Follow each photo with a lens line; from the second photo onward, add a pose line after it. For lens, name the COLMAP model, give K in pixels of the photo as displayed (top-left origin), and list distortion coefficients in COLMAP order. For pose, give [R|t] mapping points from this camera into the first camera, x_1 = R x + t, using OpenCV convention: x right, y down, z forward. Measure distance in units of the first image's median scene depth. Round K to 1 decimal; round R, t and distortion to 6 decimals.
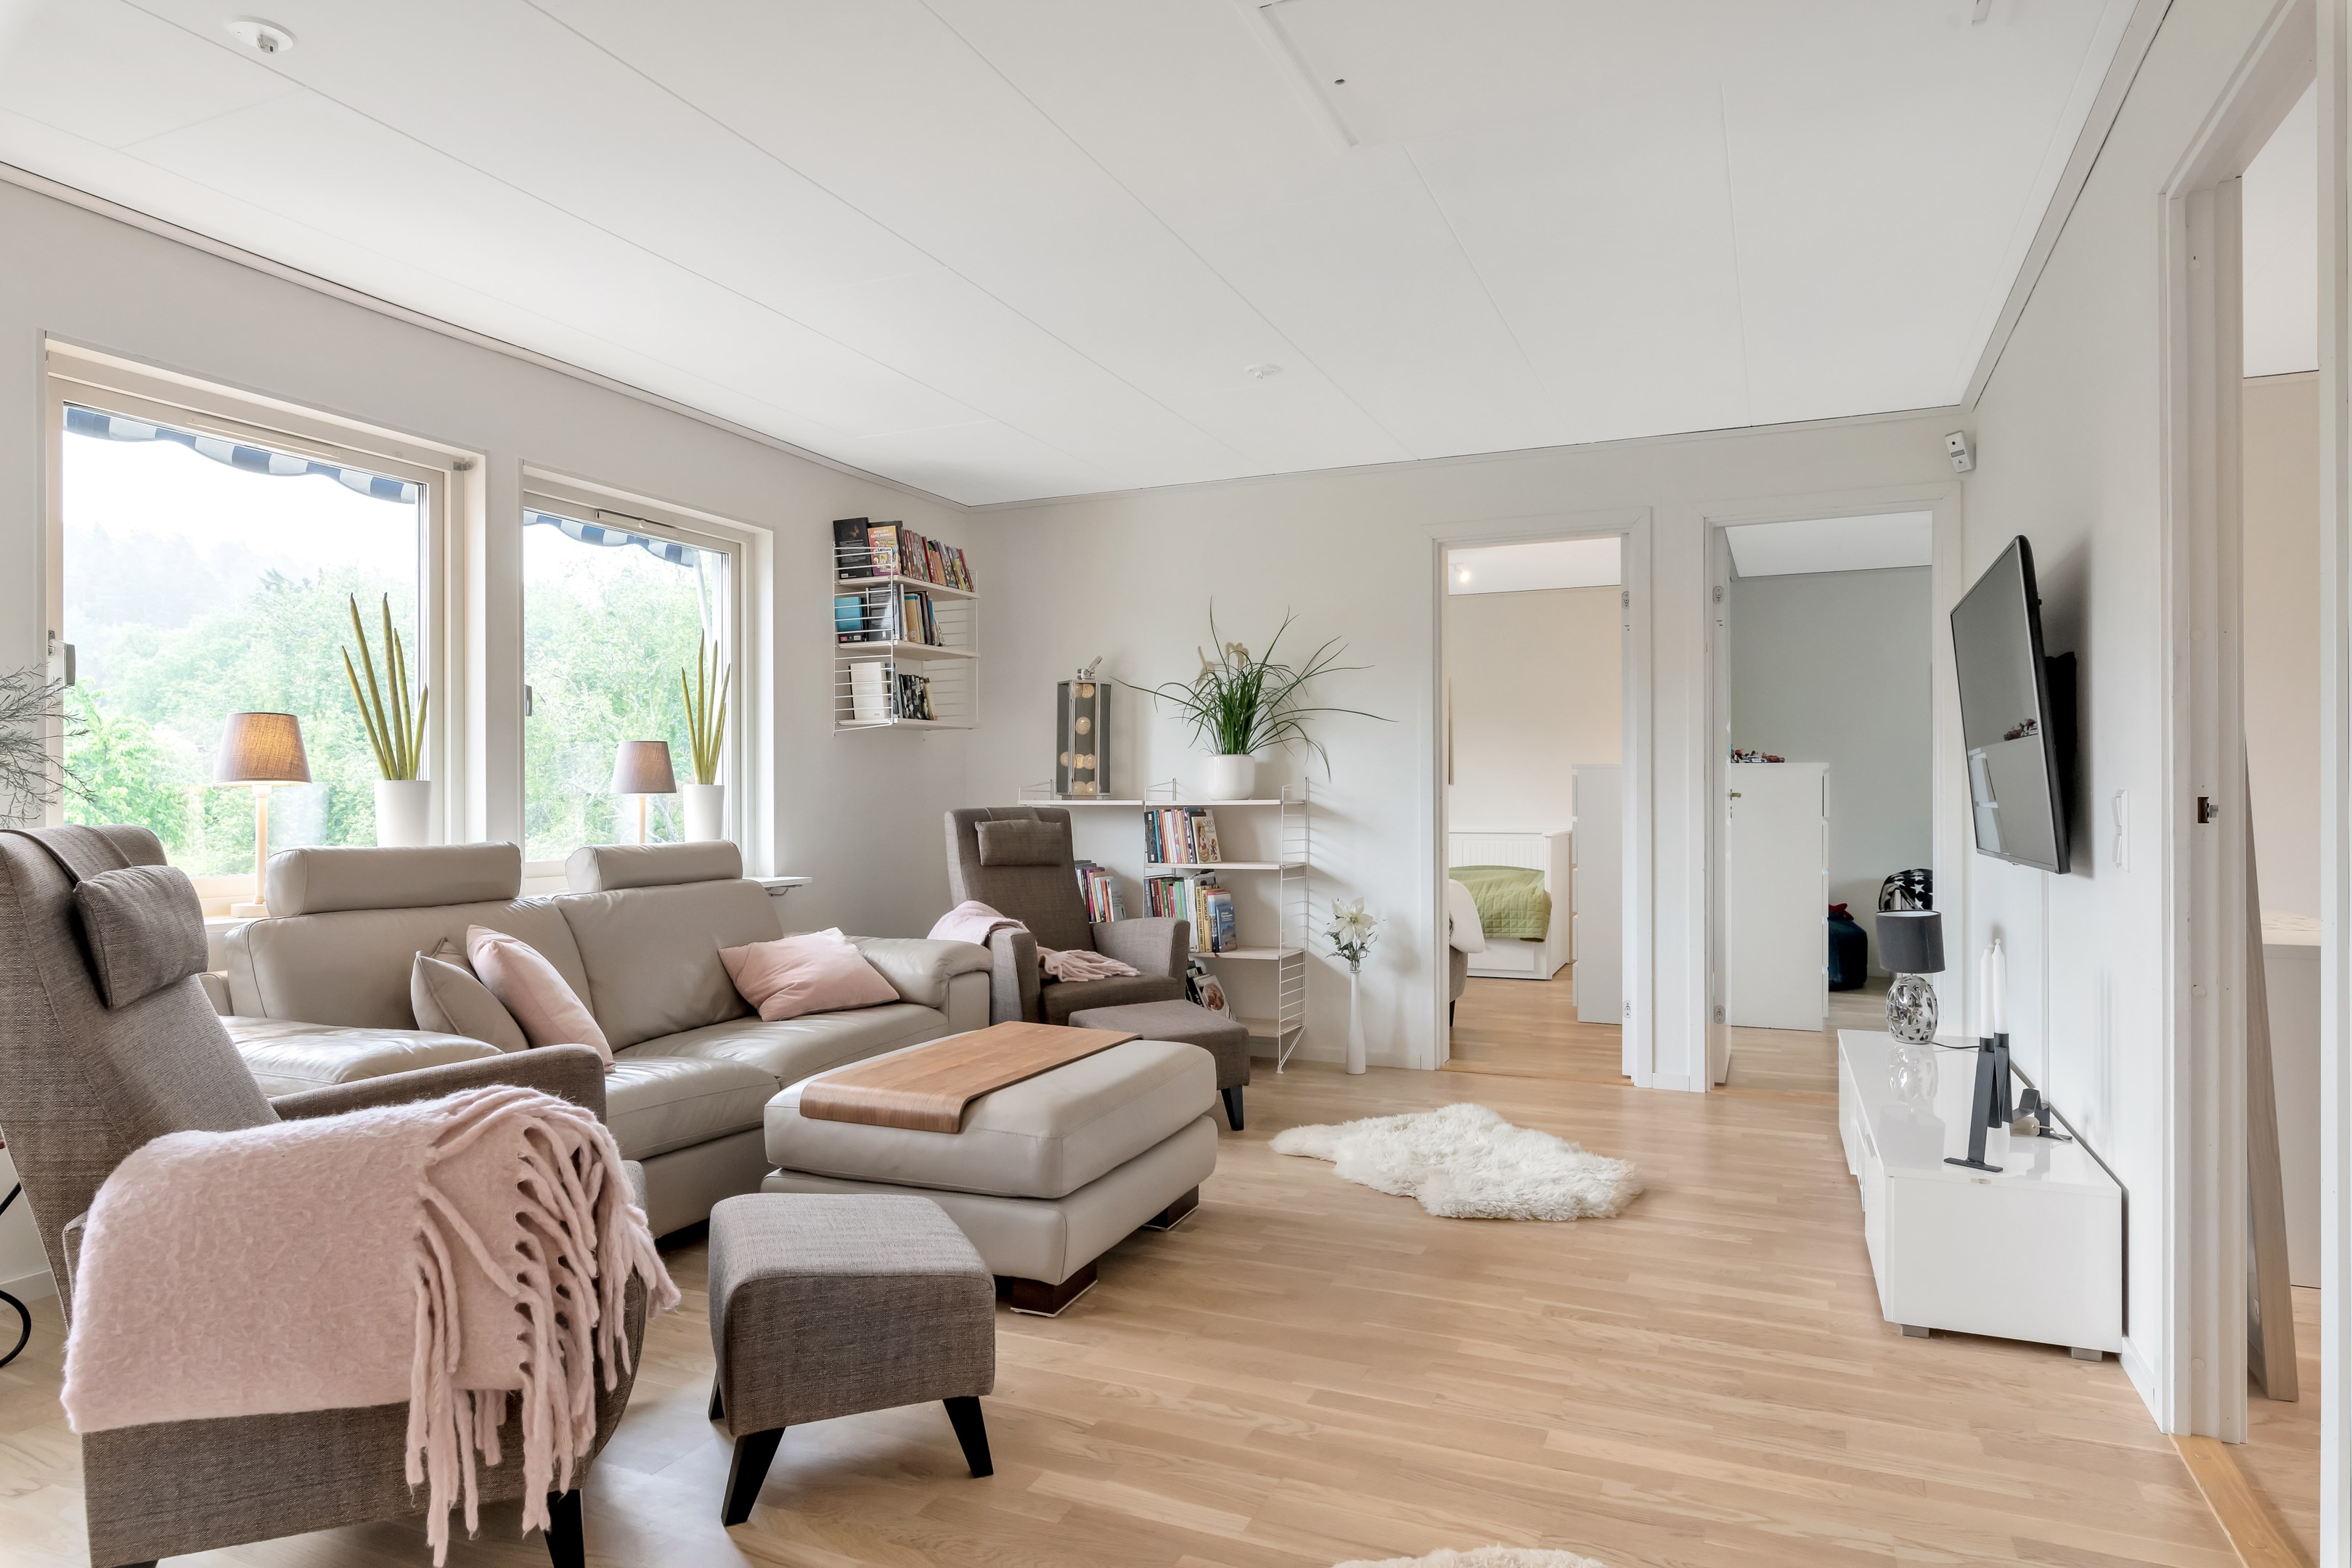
lens RADIAL K [[1362.0, 0, 1185.0], [0, 1362.0, 791.7], [0, 0, 1]] dist [-0.000823, -0.000414]
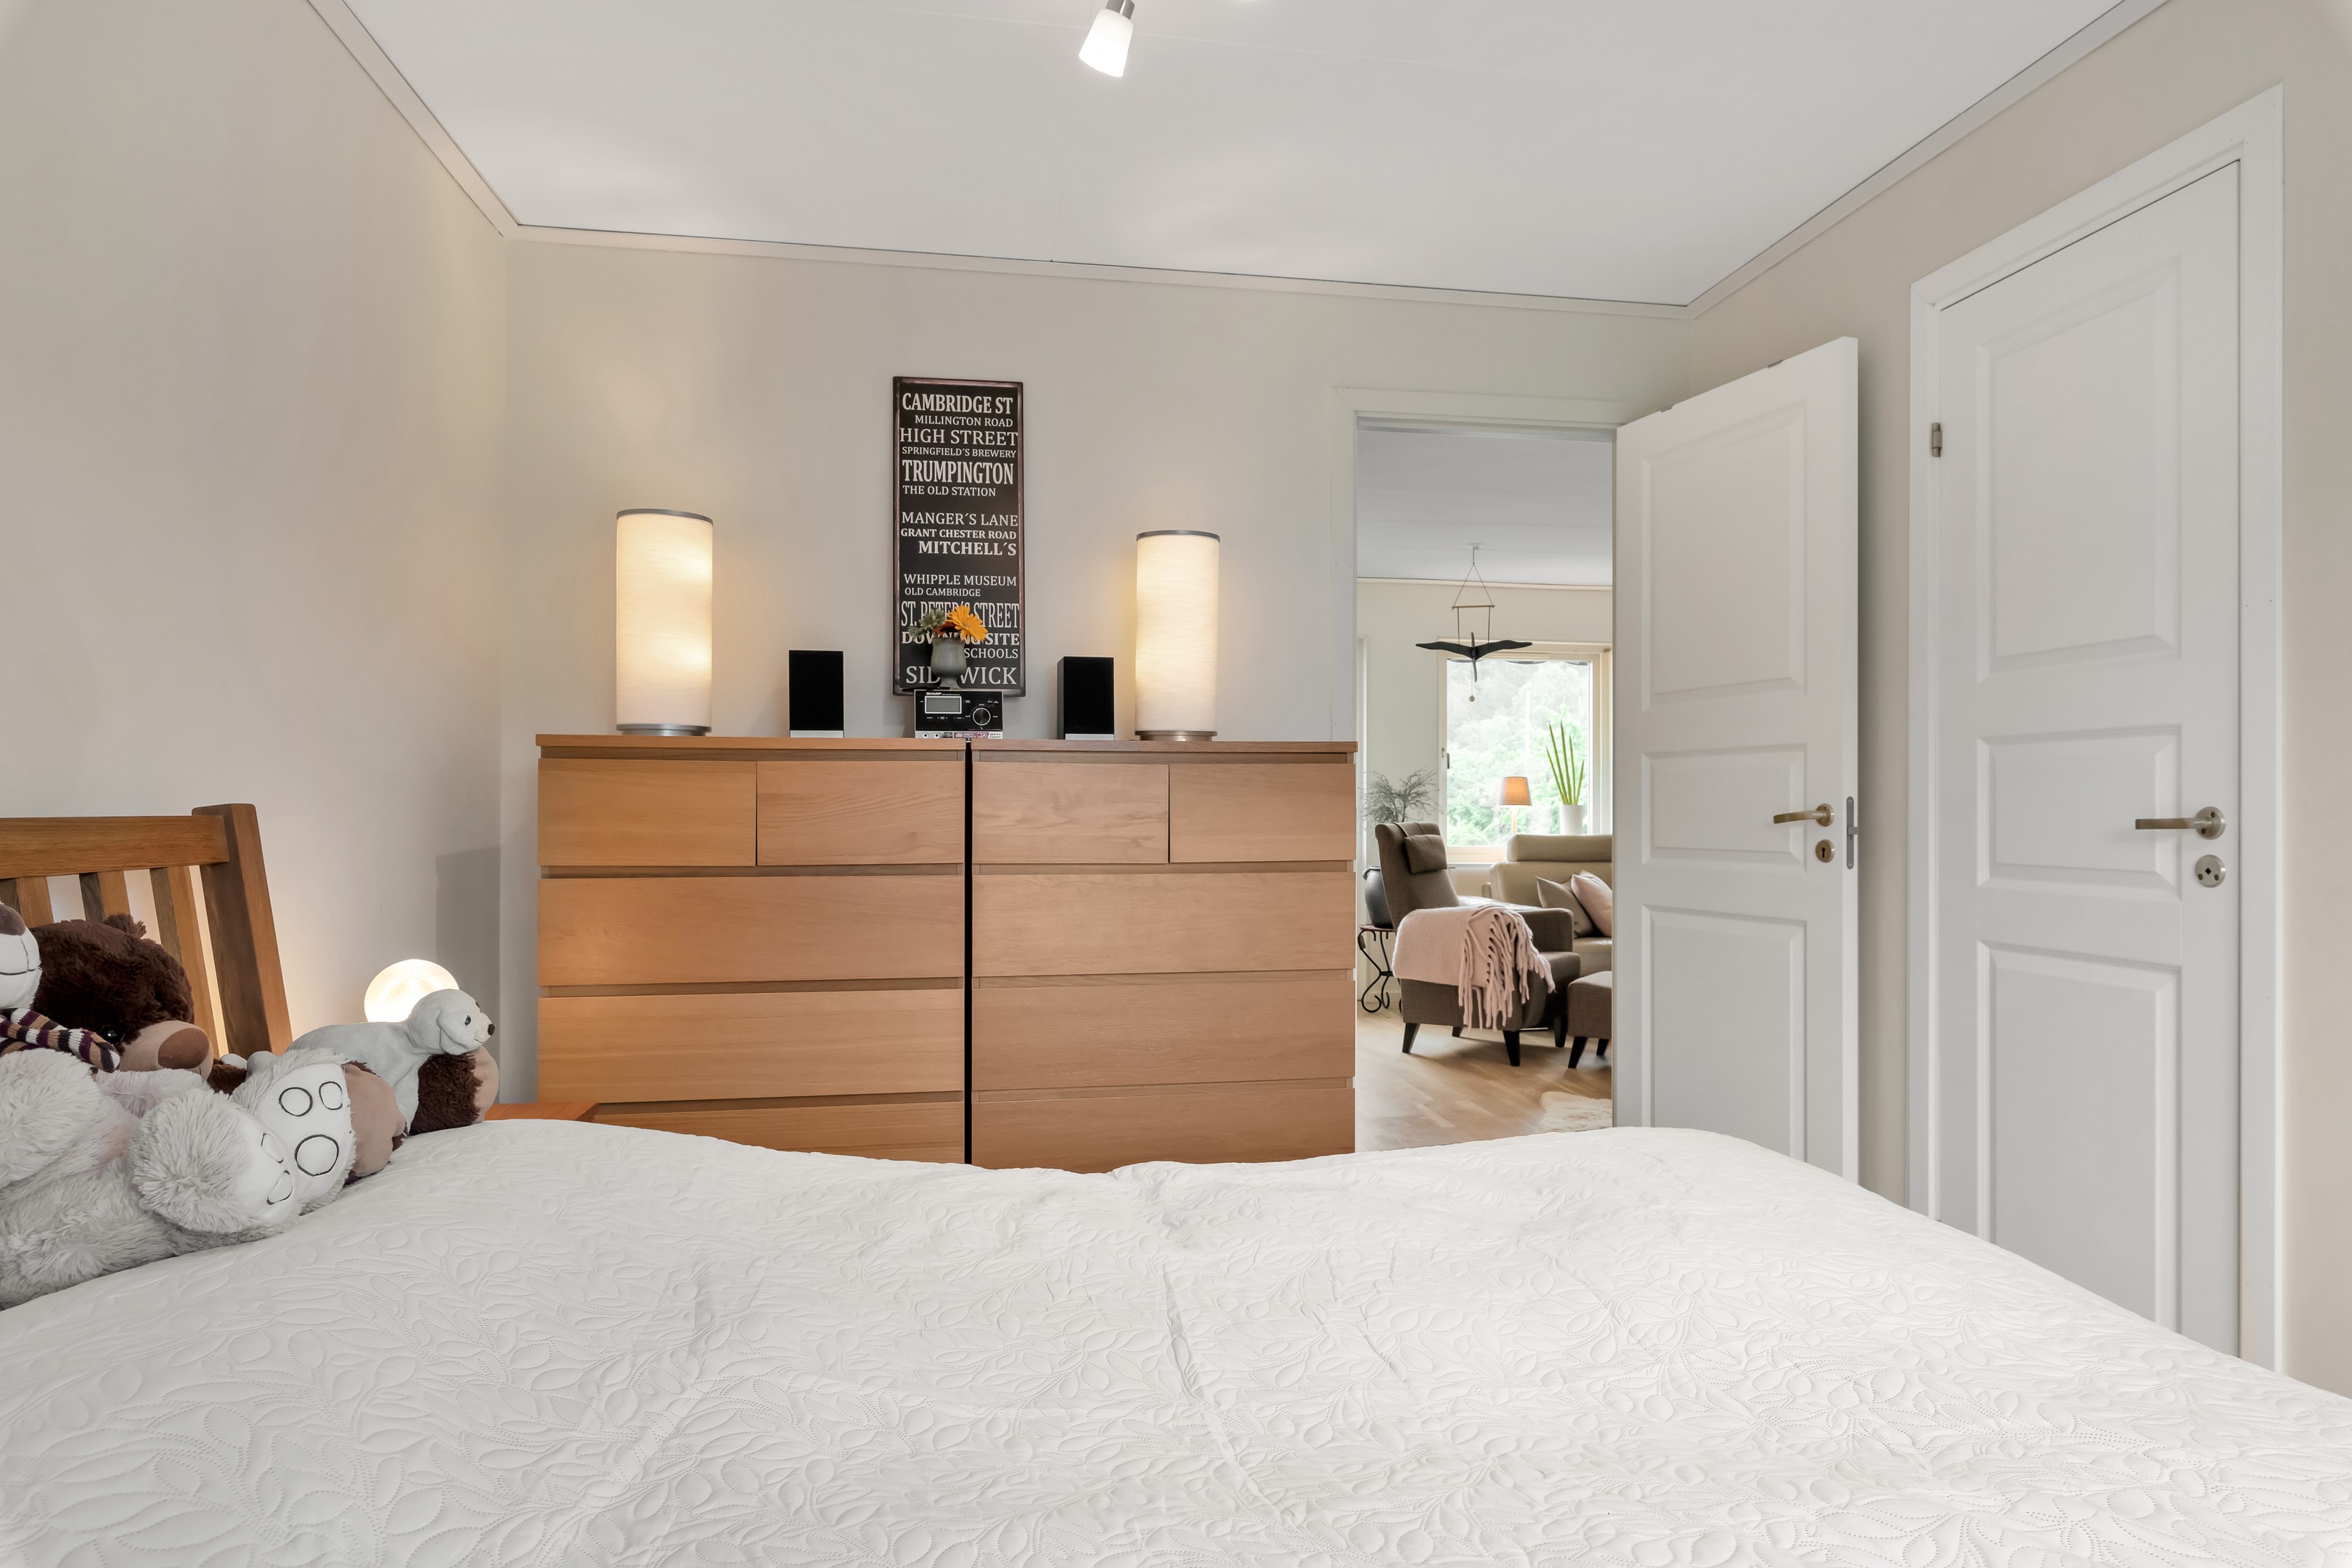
lens RADIAL K [[1362.0, 0, 1179.1], [0, 1362.0, 792.8], [0, 0, 1]] dist [-0.000823, -0.000414]
pose [[0.536060, -0.004329, -0.844169, 1.108618], [-0.000353, 0.999986, -0.005352, -0.019081], [0.844180, 0.003167, 0.536051, -0.833439]]
